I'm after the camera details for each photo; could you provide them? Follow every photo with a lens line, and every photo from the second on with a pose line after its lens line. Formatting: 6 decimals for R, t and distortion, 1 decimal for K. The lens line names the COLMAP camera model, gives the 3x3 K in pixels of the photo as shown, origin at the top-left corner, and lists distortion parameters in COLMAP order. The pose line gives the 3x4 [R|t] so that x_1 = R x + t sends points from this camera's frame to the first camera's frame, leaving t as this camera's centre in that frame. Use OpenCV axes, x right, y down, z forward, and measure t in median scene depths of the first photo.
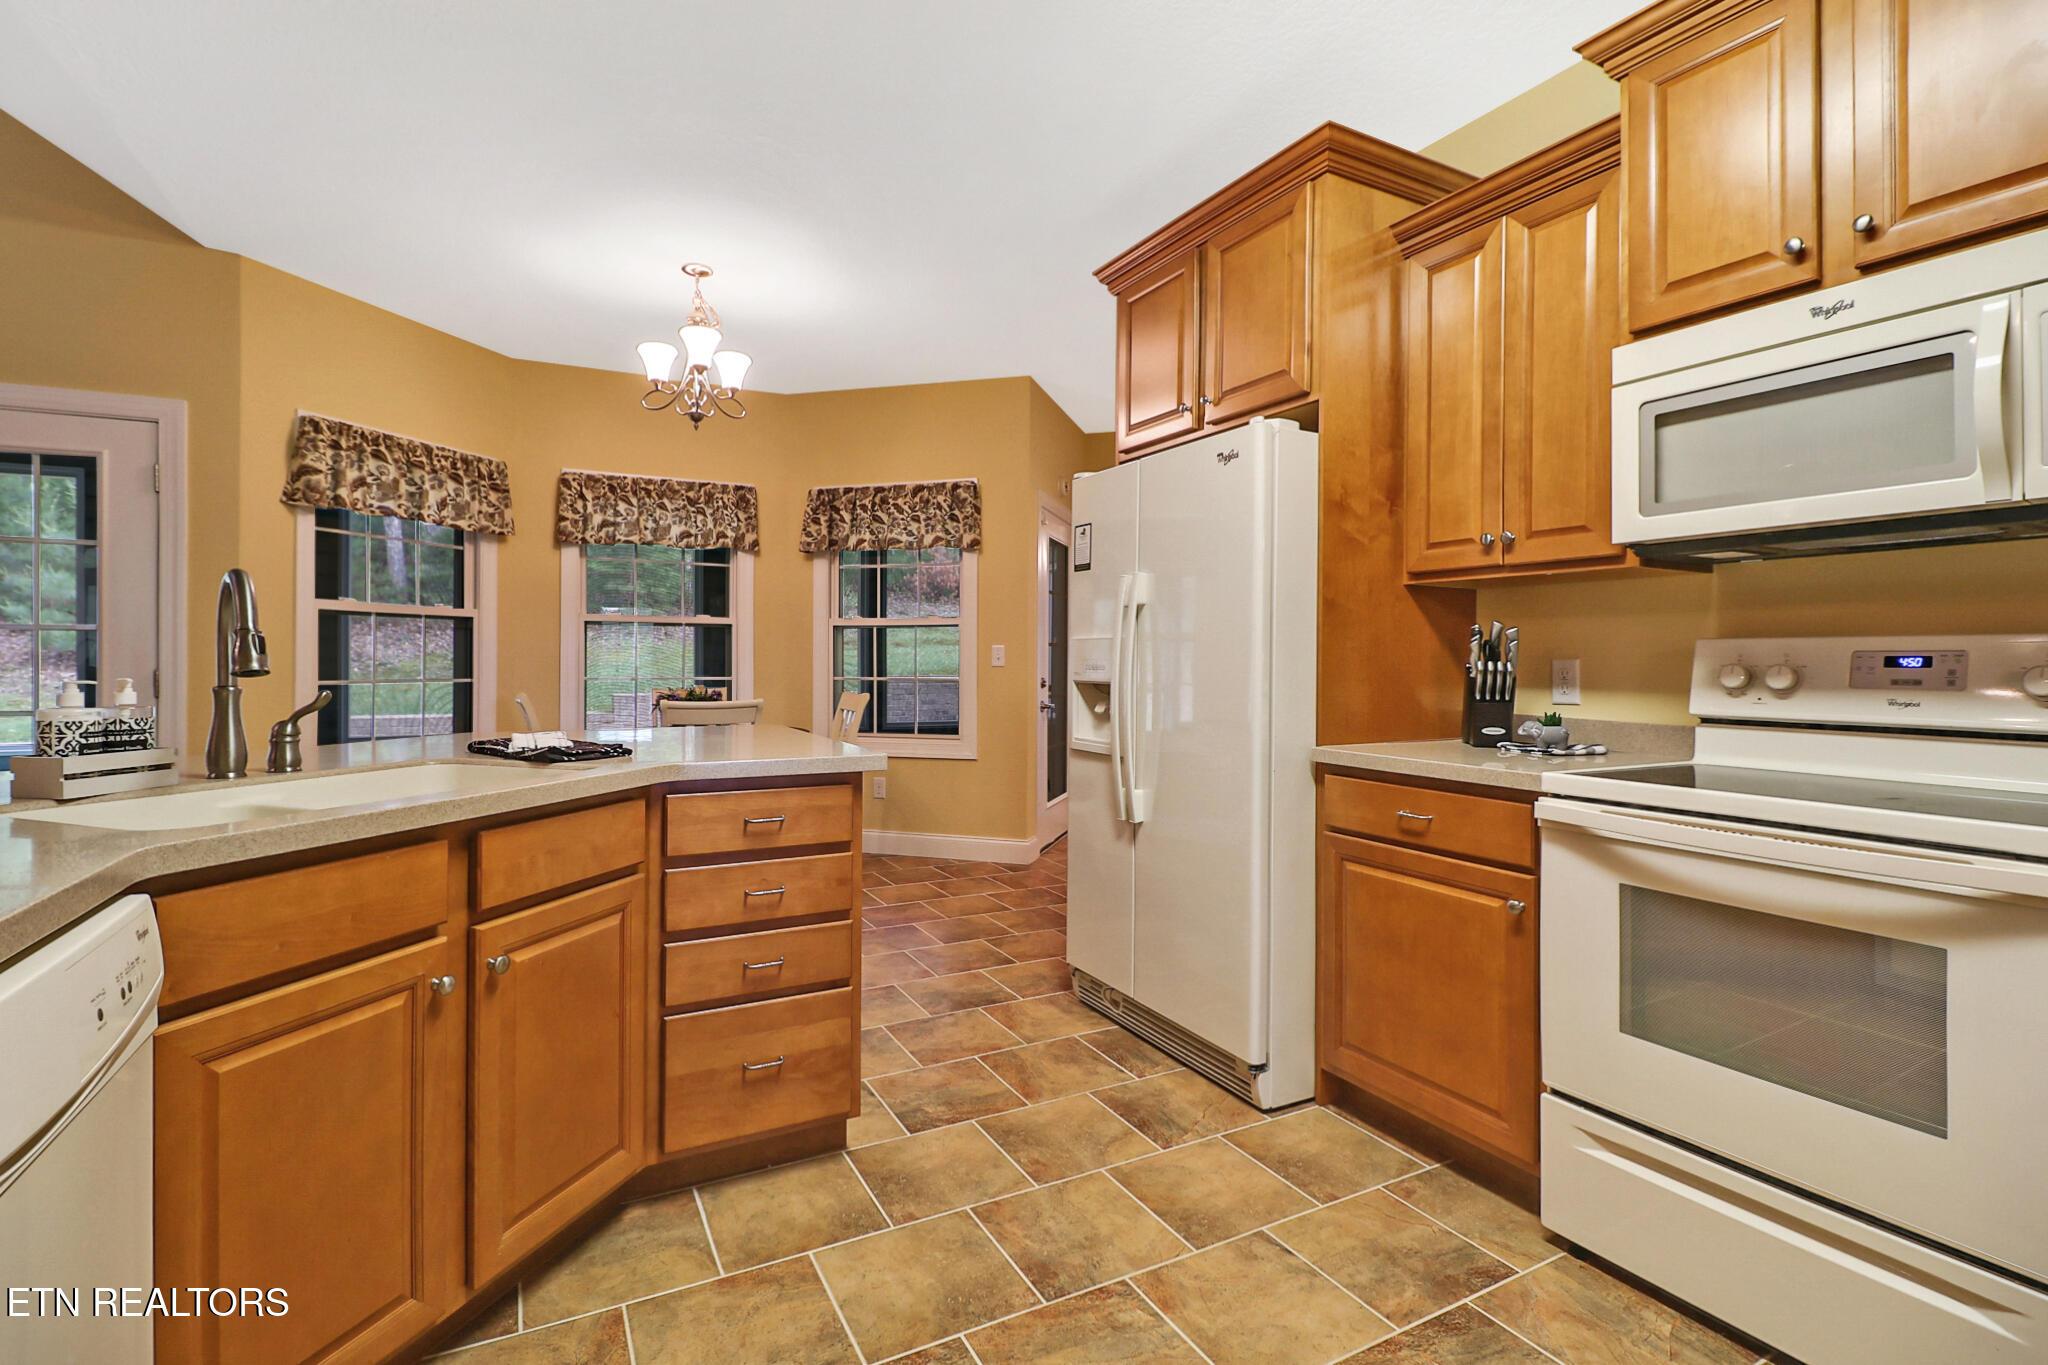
lens RADIAL K [[933.5, 0, 981.4], [0, 933.5, 662.6], [0, 0, 1]] dist [0.004929, -0.011333]
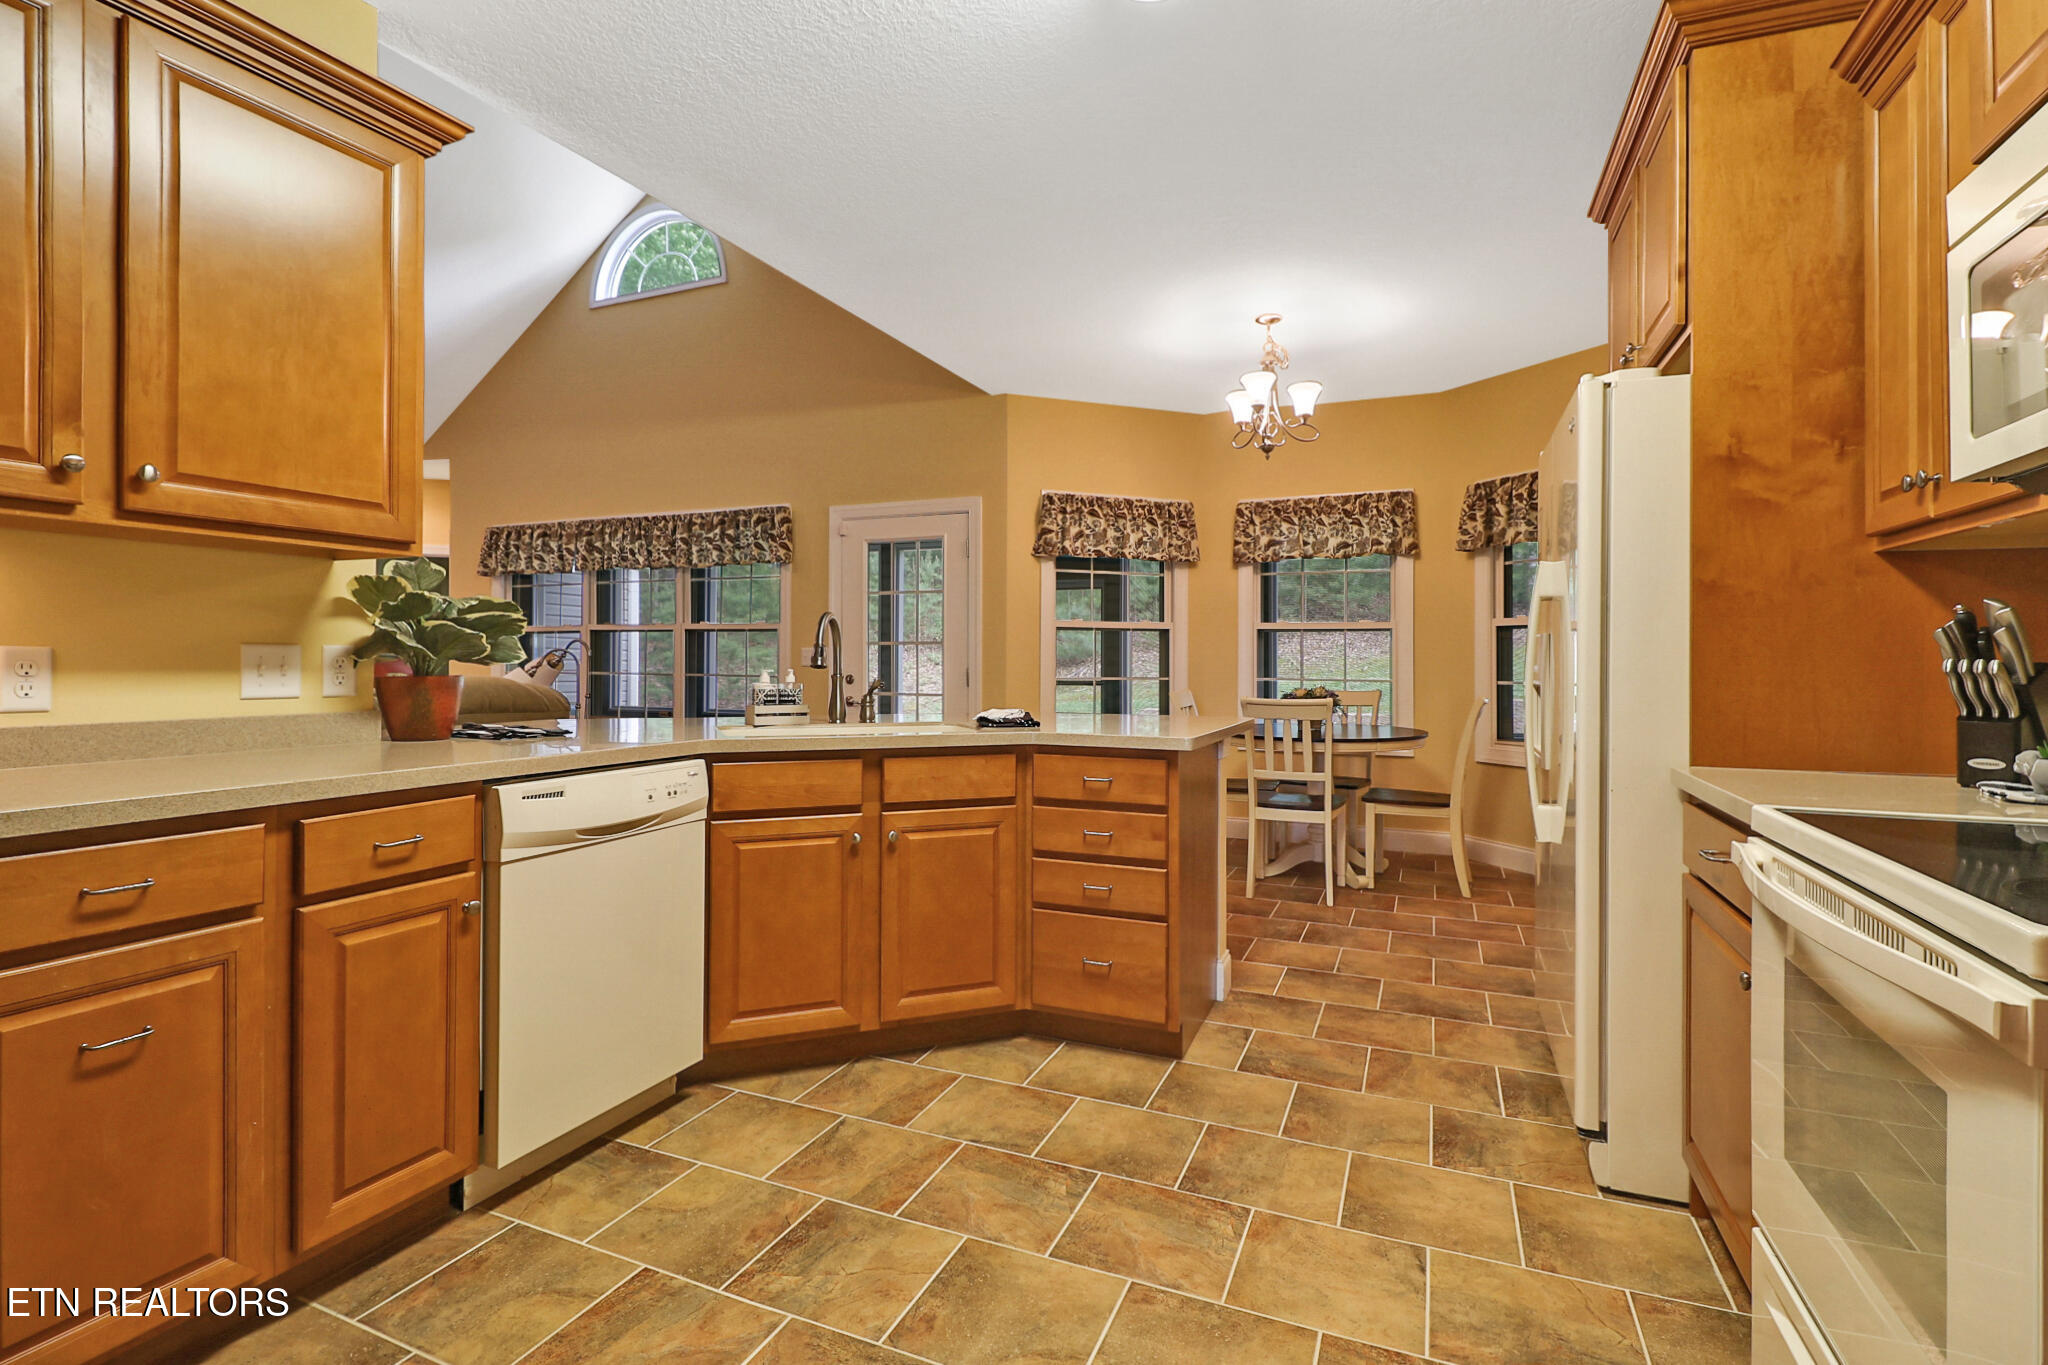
lens RADIAL K [[933.5, 0, 1020.0], [0, 933.5, 674.0], [0, 0, 1]] dist [0.004929, -0.011333]
pose [[0.648283, 0.008681, -0.761350, 0.359714], [-0.003147, 0.999957, 0.008722, 0.003520], [0.761393, -0.003258, 0.648283, 0.027144]]
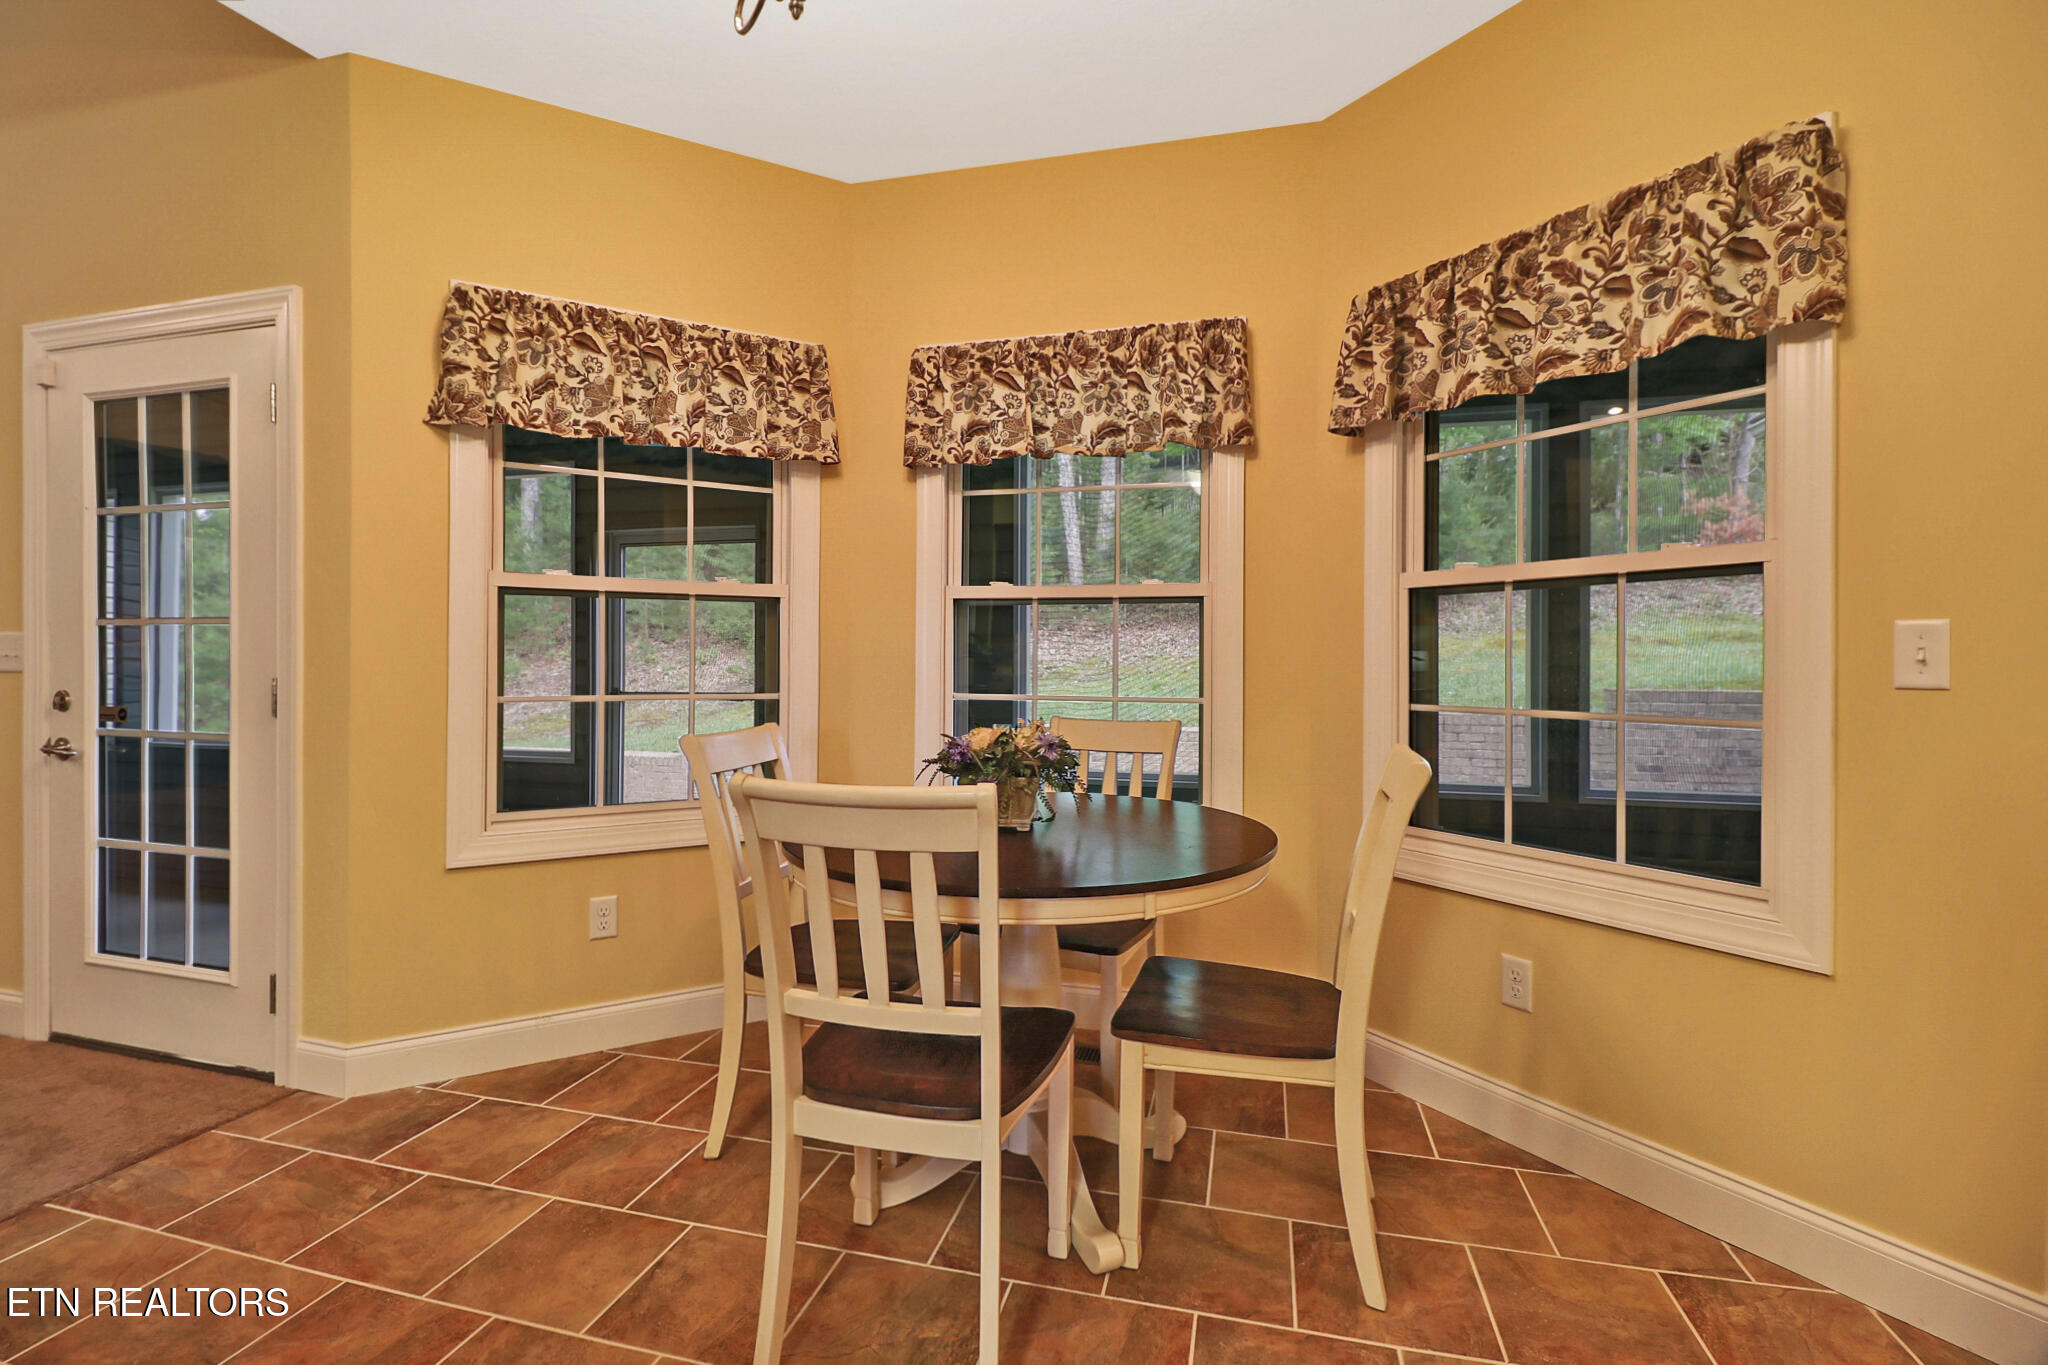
lens RADIAL K [[933.5, 0, 1009.6], [0, 933.5, 676.0], [0, 0, 1]] dist [0.004929, -0.011333]
pose [[0.752239, 0.011252, -0.658794, -0.008254], [-0.002534, 0.999896, 0.014185, -0.005256], [0.658886, -0.009001, 0.752189, 0.767258]]
